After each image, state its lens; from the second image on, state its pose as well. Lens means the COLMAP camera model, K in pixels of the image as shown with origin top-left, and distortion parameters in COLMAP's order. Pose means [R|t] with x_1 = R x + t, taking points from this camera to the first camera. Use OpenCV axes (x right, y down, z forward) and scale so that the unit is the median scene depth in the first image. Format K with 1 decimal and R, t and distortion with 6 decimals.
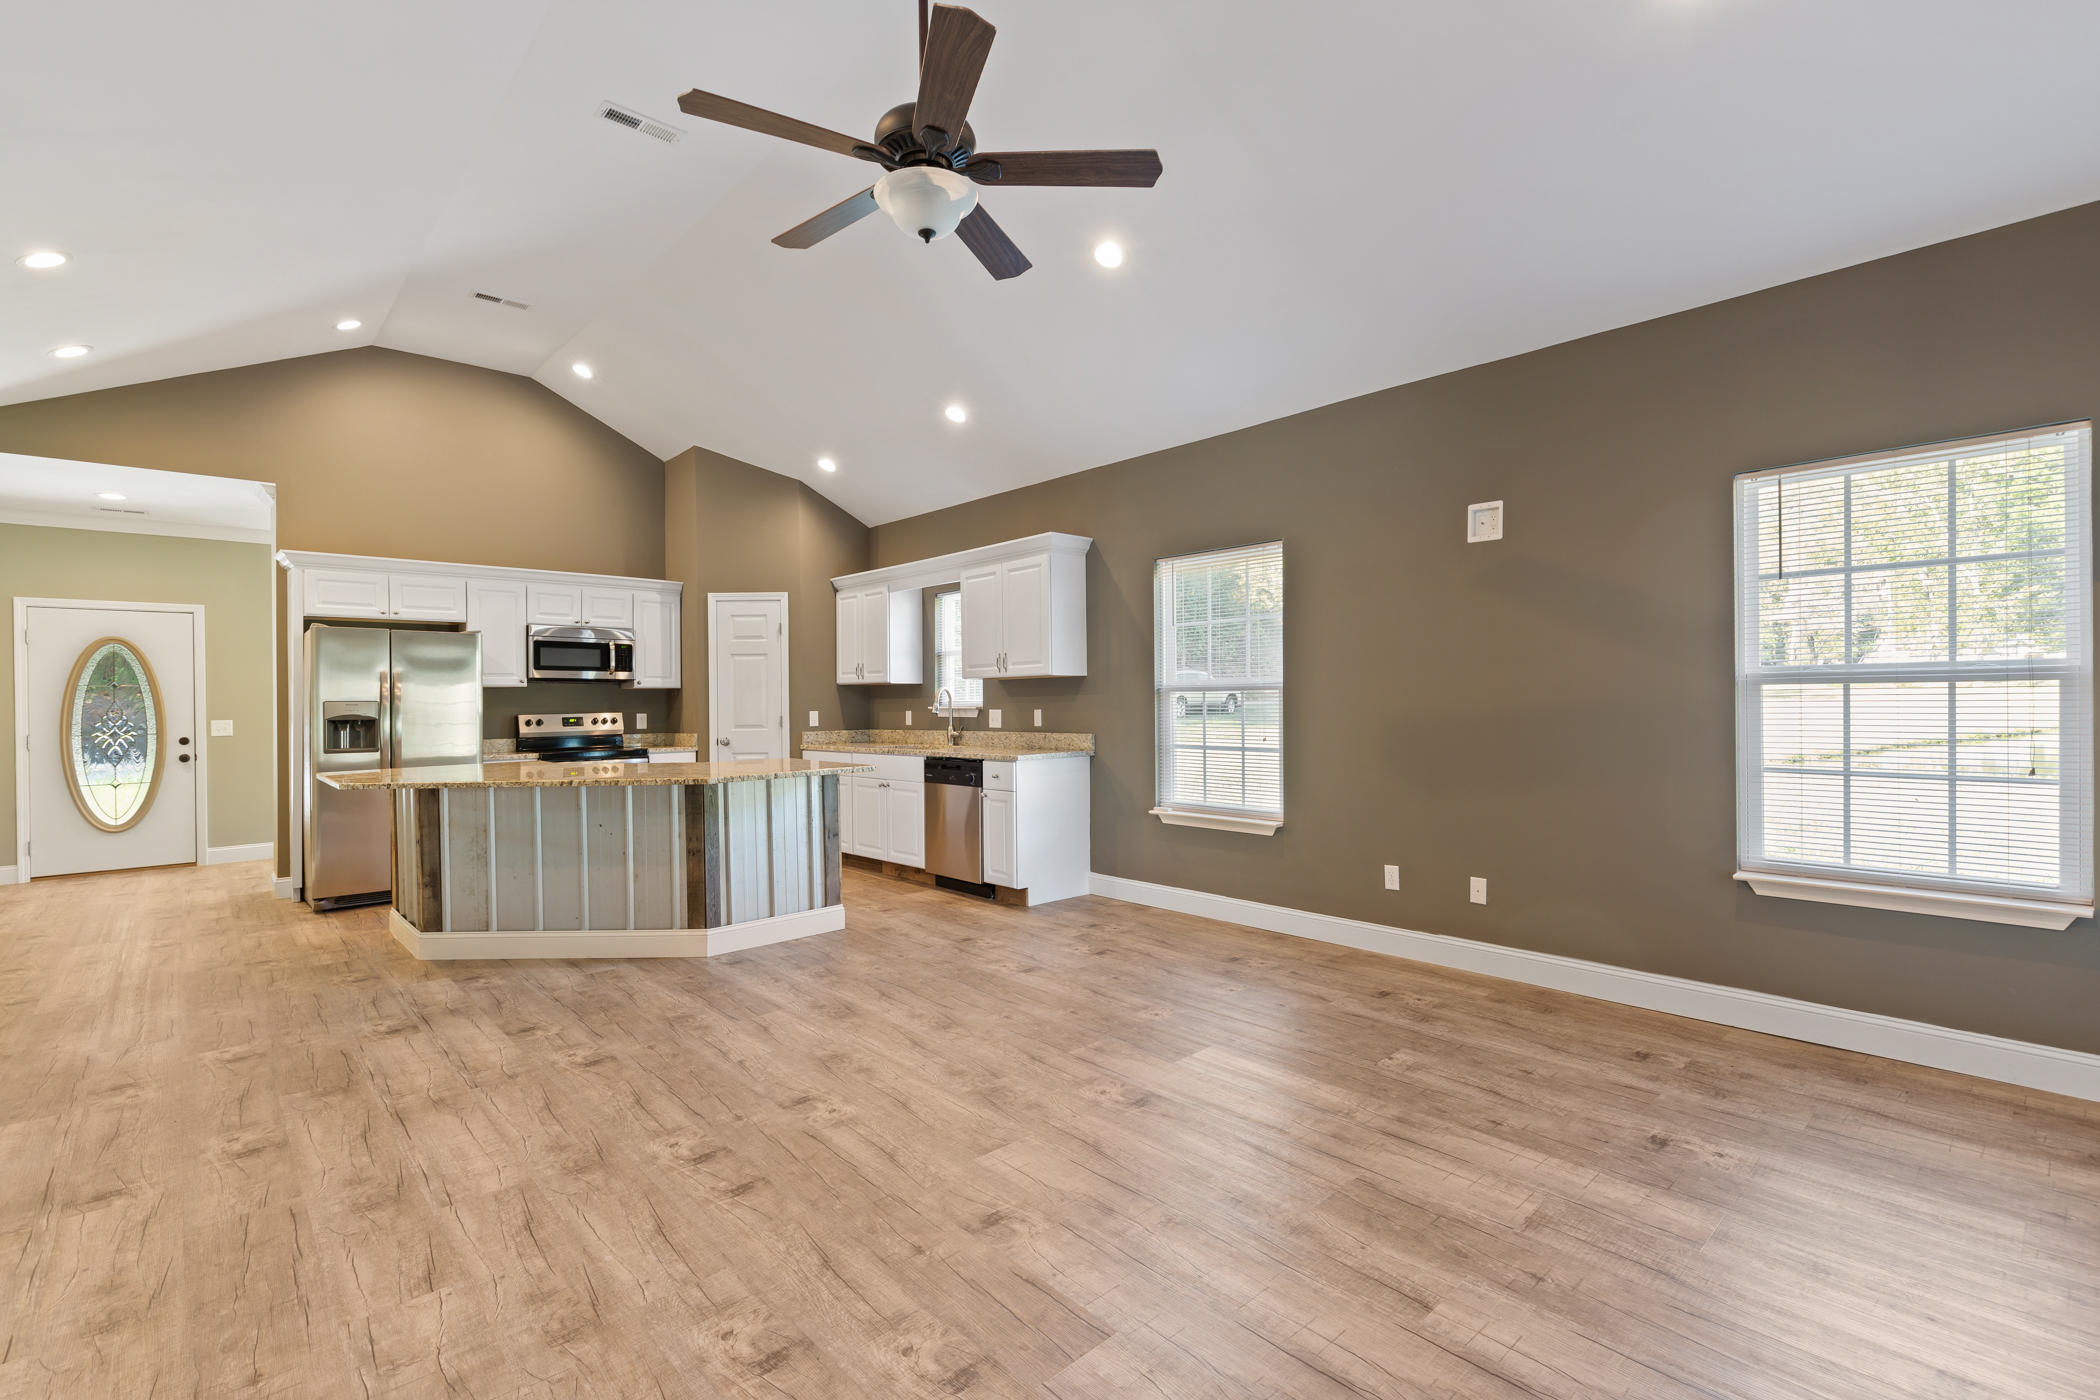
lens RADIAL K [[947.1, 0, 1055.1], [0, 947.1, 712.2], [0, 0, 1]] dist [0.003555, 0.000104]
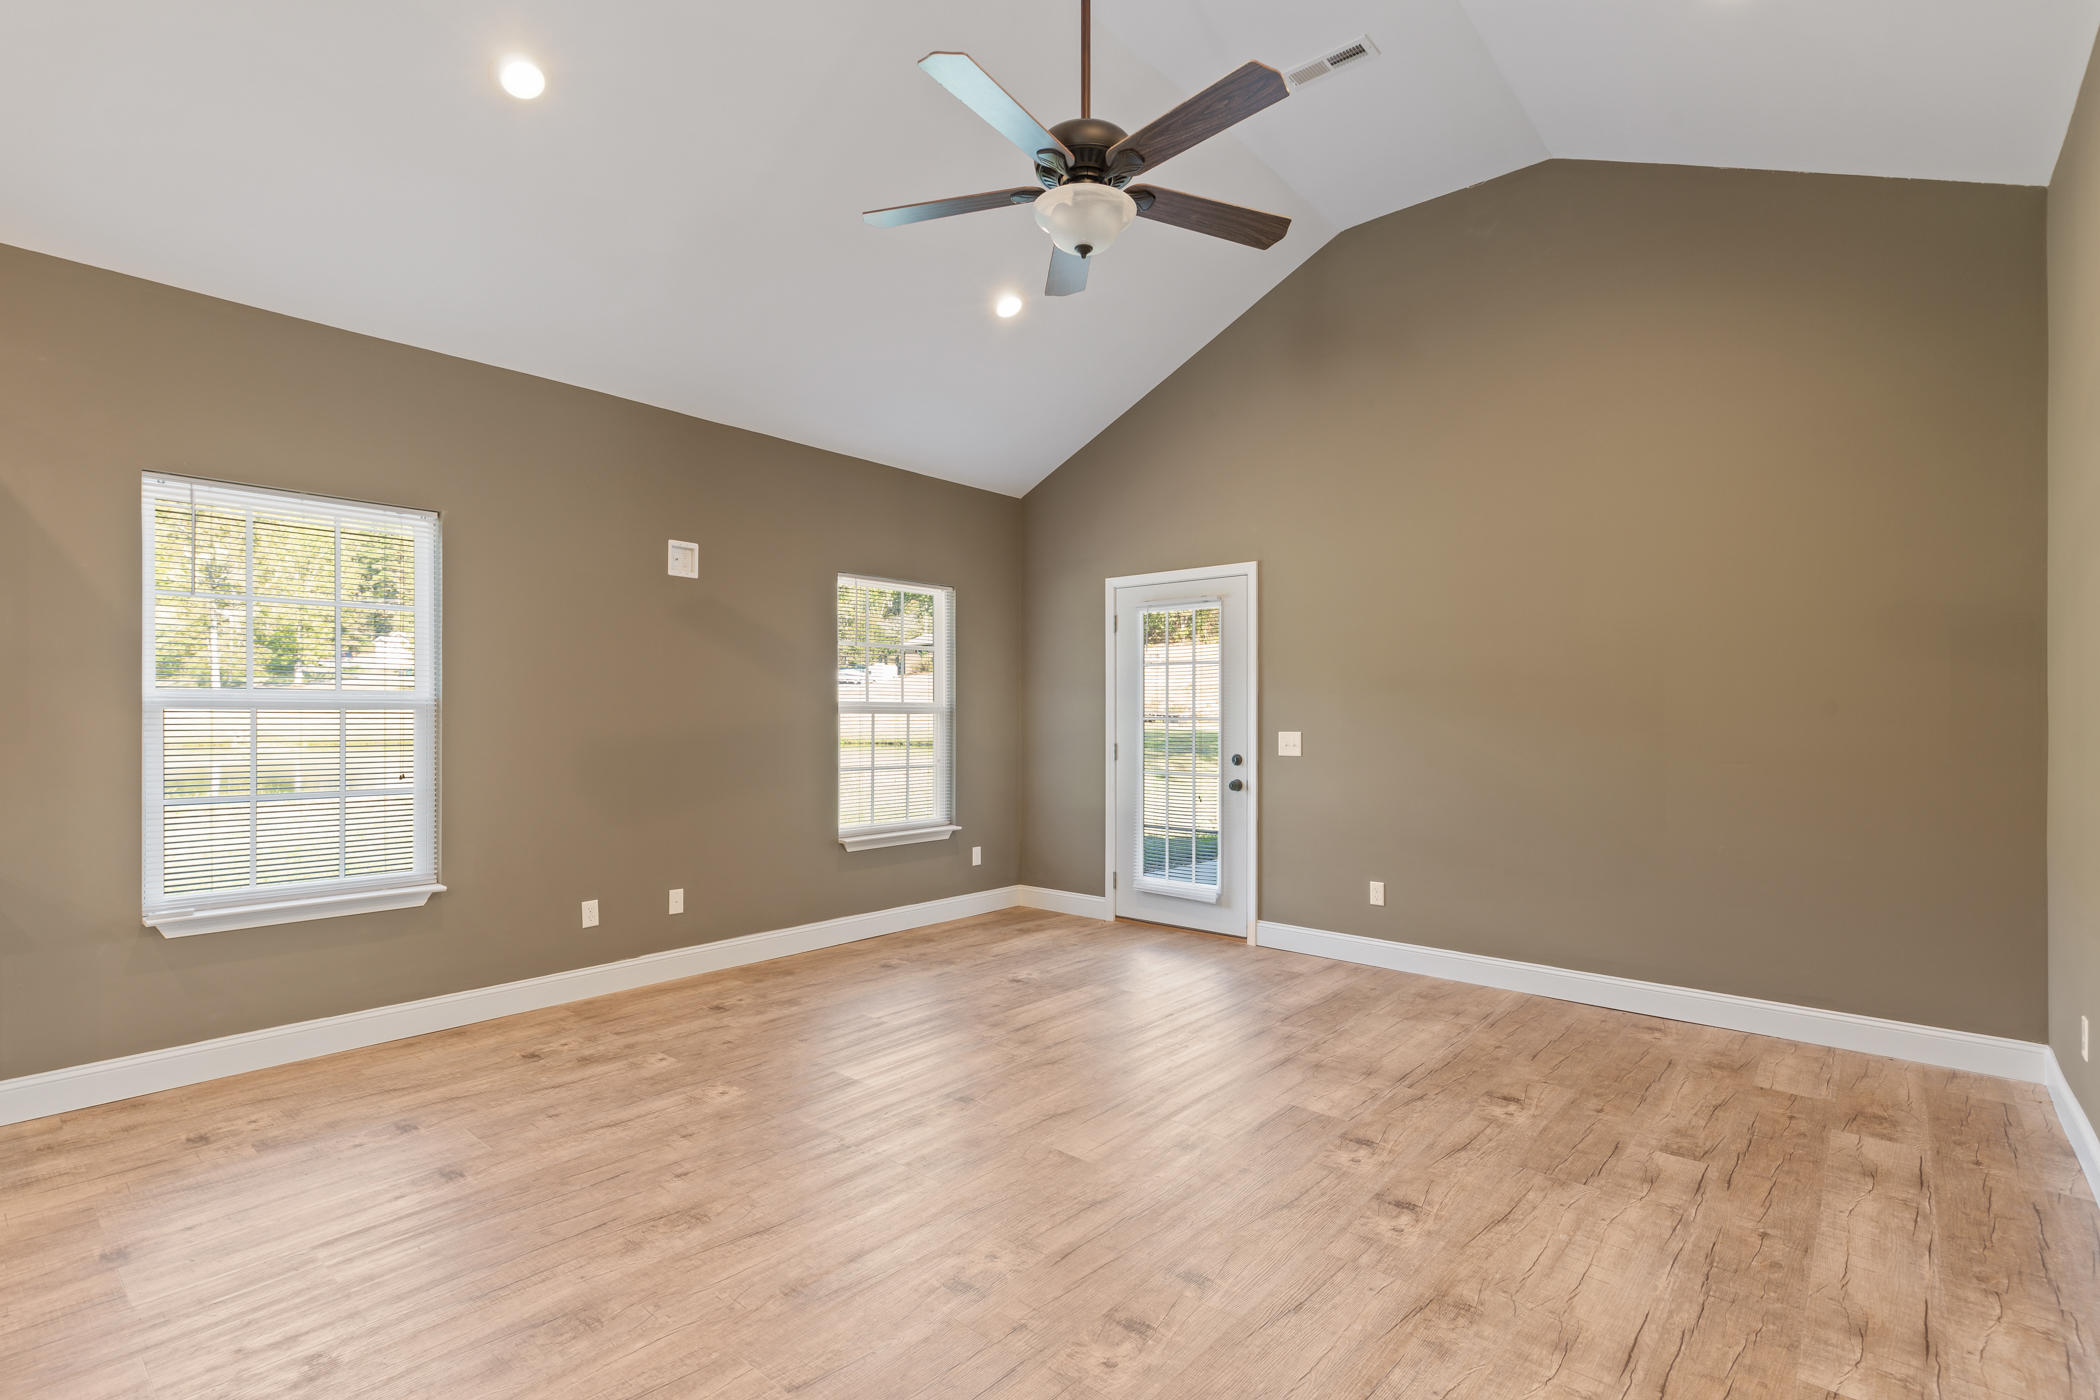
lens RADIAL K [[977.2, 0, 1048.7], [0, 977.2, 712.6], [0, 0, 1]] dist [0.009828, -0.000221]
pose [[-0.112814, 0.012377, 0.993539, -0.501899], [0.012523, 0.999861, -0.011034, -0.005079], [-0.993537, 0.011198, -0.112954, 0.504753]]
